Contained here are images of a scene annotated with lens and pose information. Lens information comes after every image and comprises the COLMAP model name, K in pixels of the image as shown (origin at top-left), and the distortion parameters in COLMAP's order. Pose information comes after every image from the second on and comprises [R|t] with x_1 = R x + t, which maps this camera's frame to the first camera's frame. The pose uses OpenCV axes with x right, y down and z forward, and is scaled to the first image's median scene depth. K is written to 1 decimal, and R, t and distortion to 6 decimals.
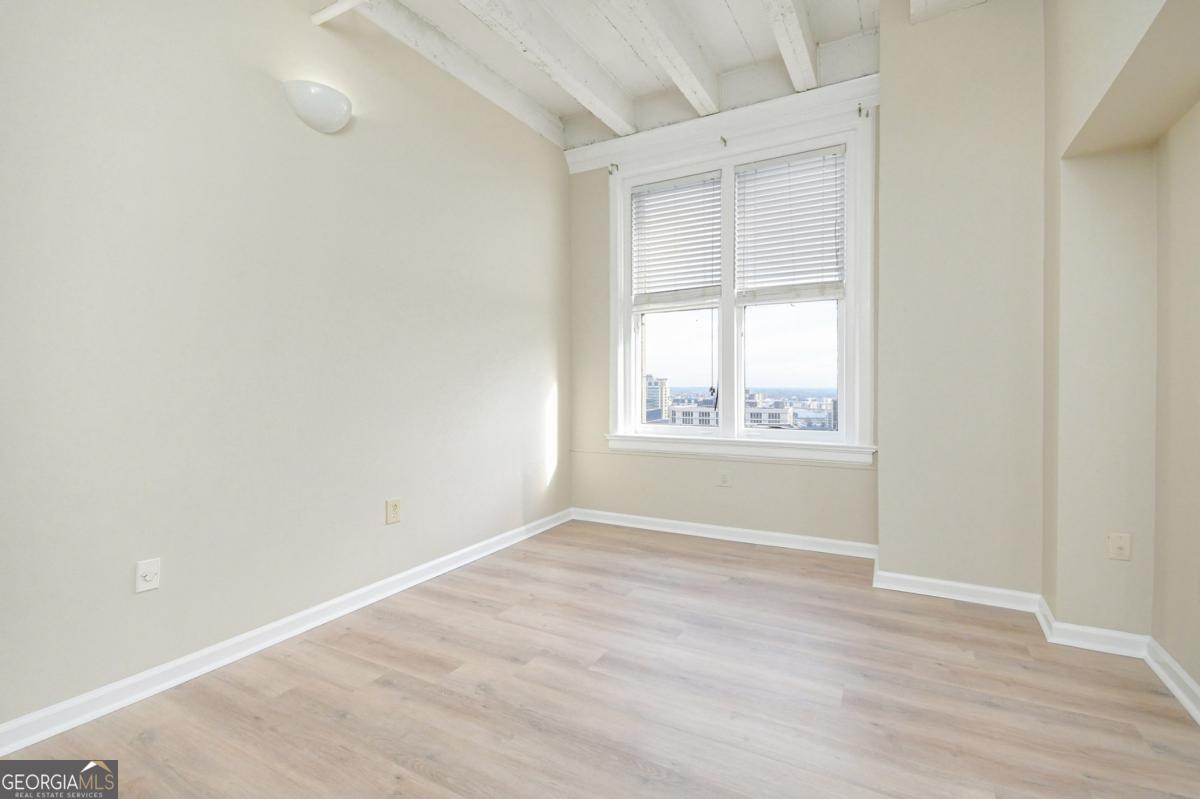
lens RADIAL K [[518.7, 0, 586.1], [0, 518.7, 392.6], [0, 0, 1]] dist [0.001745, 0.000305]
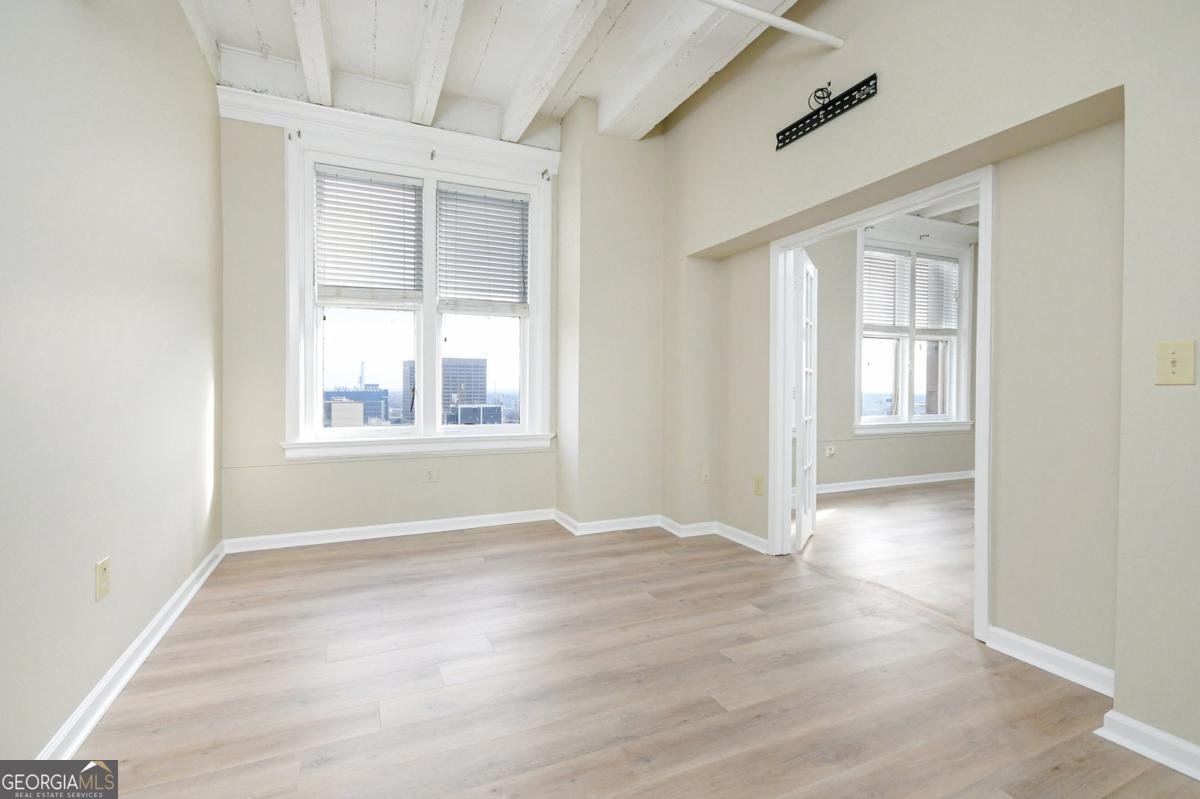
lens RADIAL K [[518.7, 0, 586.1], [0, 518.7, 392.6], [0, 0, 1]] dist [0.001745, 0.000305]
pose [[0.634523, -0.005585, 0.772884, -0.408567], [0.003737, 0.999984, 0.004158, -0.004806], [-0.772895, 0.000250, 0.634534, 0.100444]]
